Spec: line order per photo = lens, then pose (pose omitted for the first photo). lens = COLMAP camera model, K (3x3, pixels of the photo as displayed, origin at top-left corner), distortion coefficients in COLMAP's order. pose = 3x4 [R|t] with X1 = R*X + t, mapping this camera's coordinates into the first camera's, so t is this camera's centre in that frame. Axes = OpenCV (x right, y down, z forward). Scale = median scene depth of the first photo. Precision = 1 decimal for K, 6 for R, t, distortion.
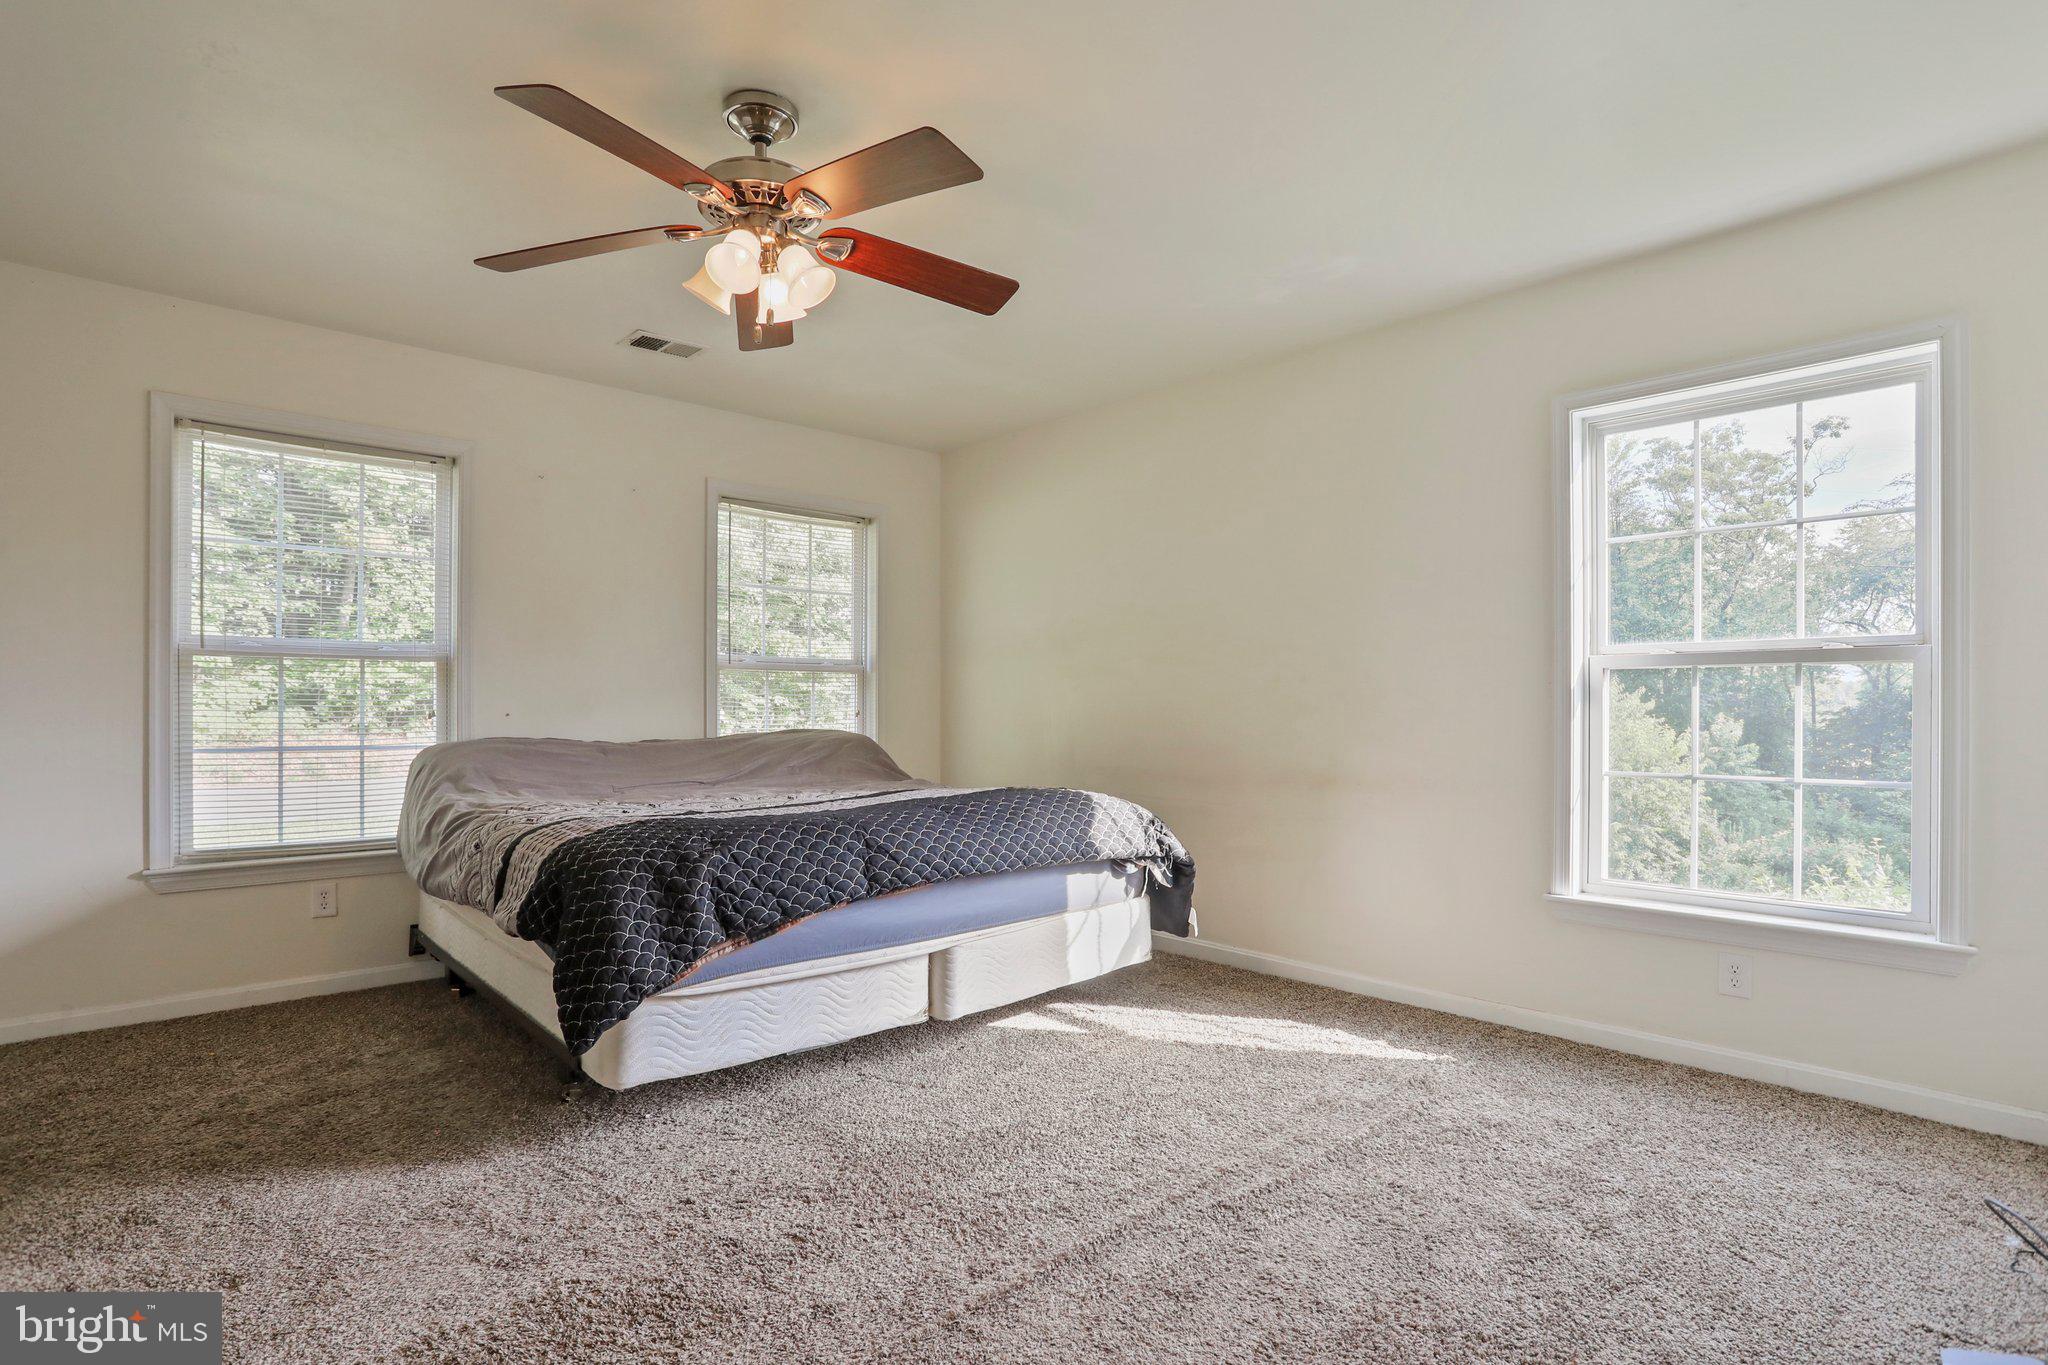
lens RADIAL K [[1011.9, 0, 1027.1], [0, 1011.9, 695.9], [0, 0, 1]] dist [-0.074995, 0.029216]
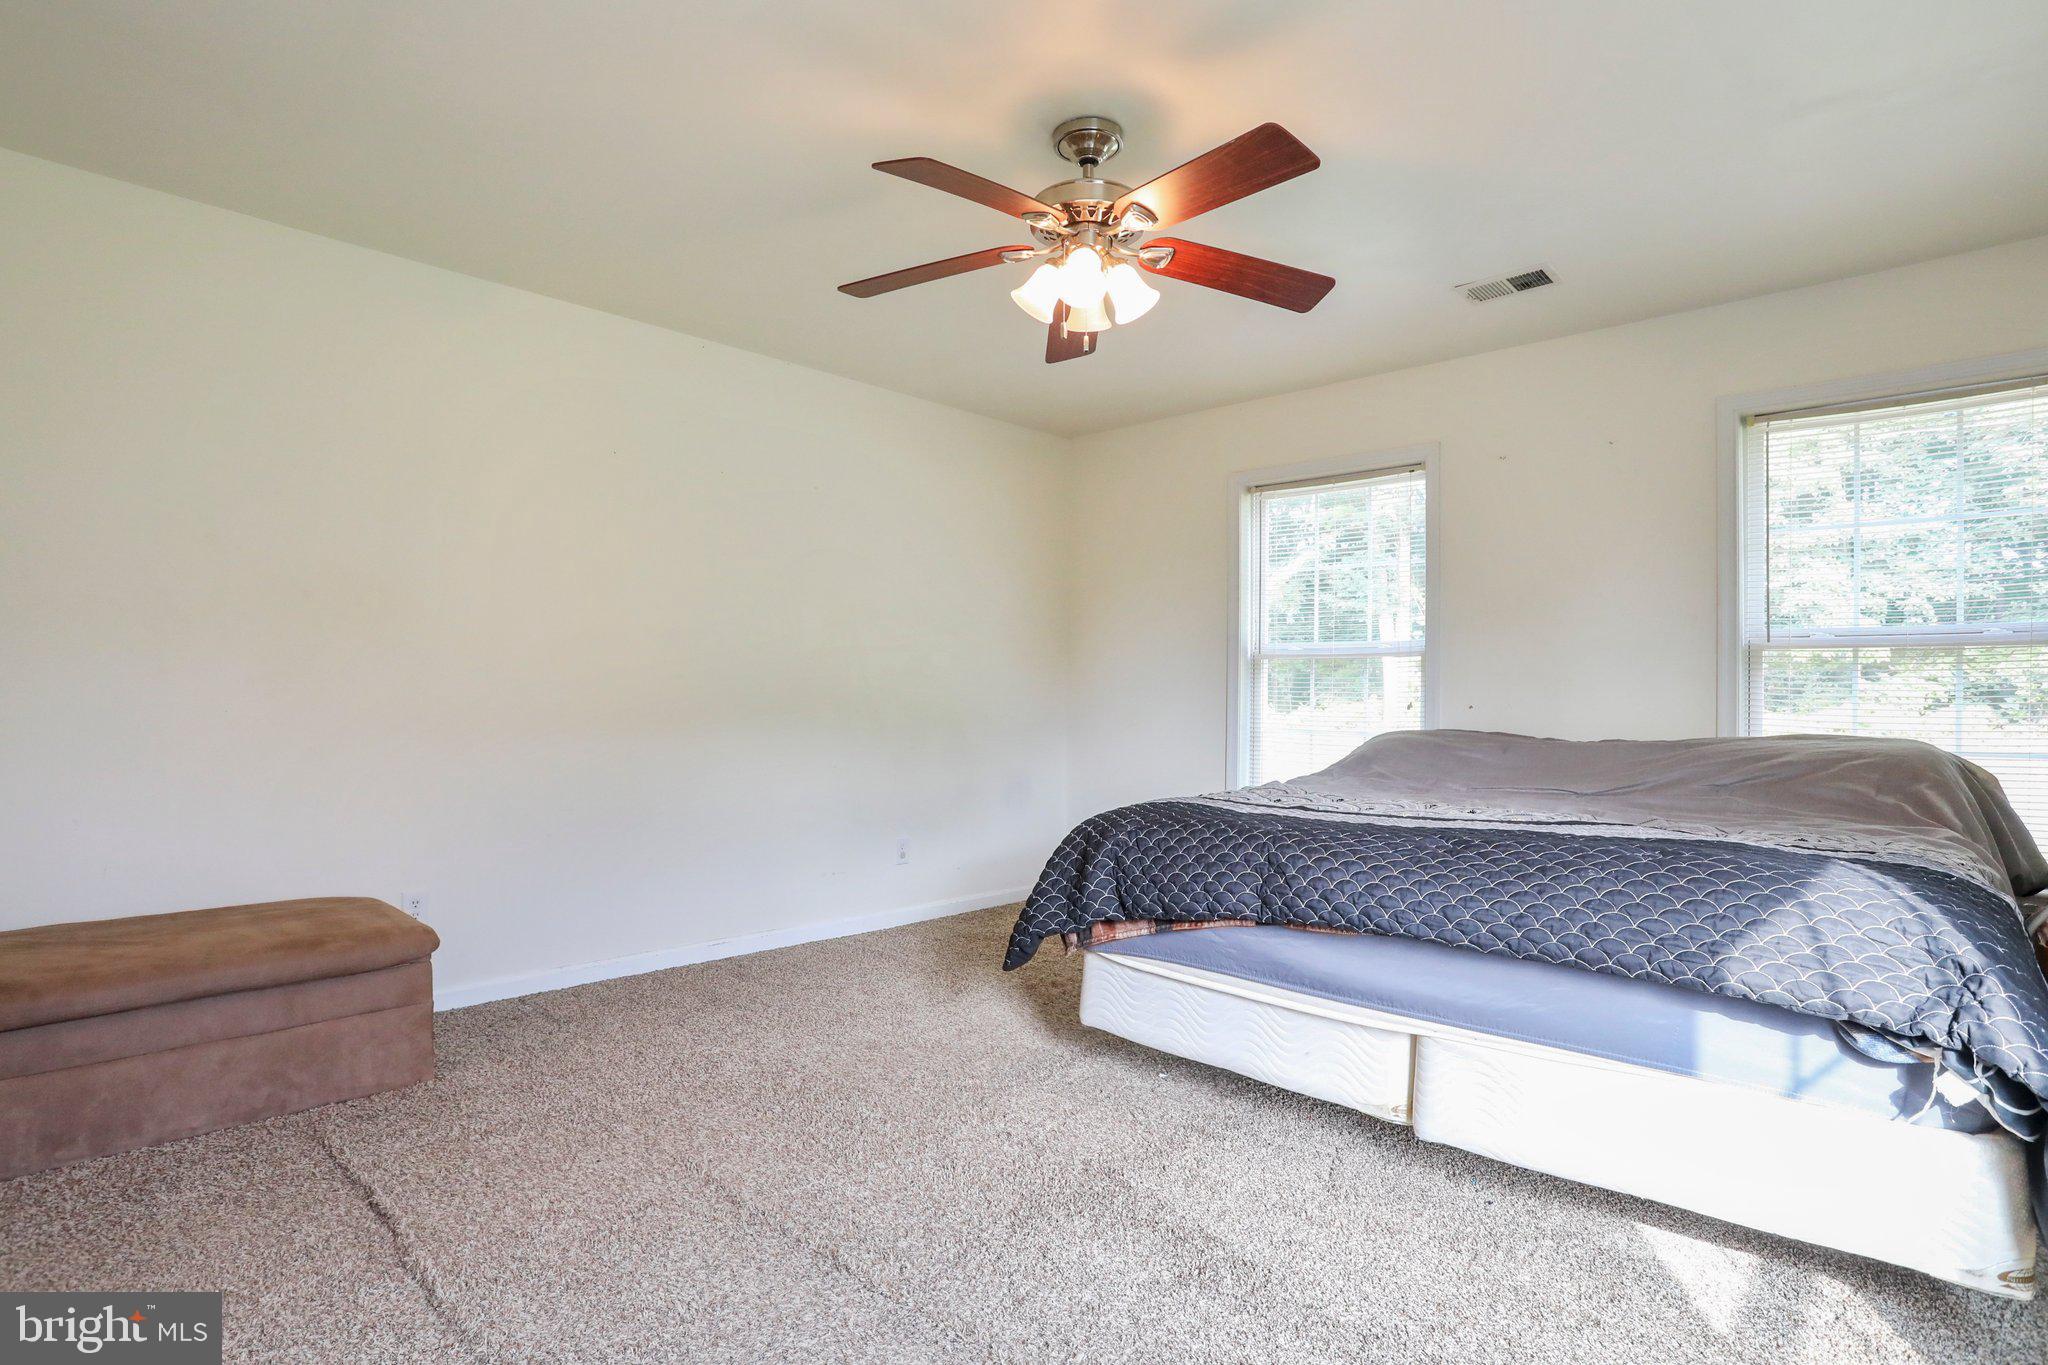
lens RADIAL K [[1011.9, 0, 1027.1], [0, 1011.9, 695.9], [0, 0, 1]] dist [-0.074995, 0.029216]
pose [[0.027839, -0.006698, -0.999590, 0.542523], [0.008784, 0.999941, -0.006456, 0.011660], [0.999574, -0.008601, 0.027896, 0.625487]]
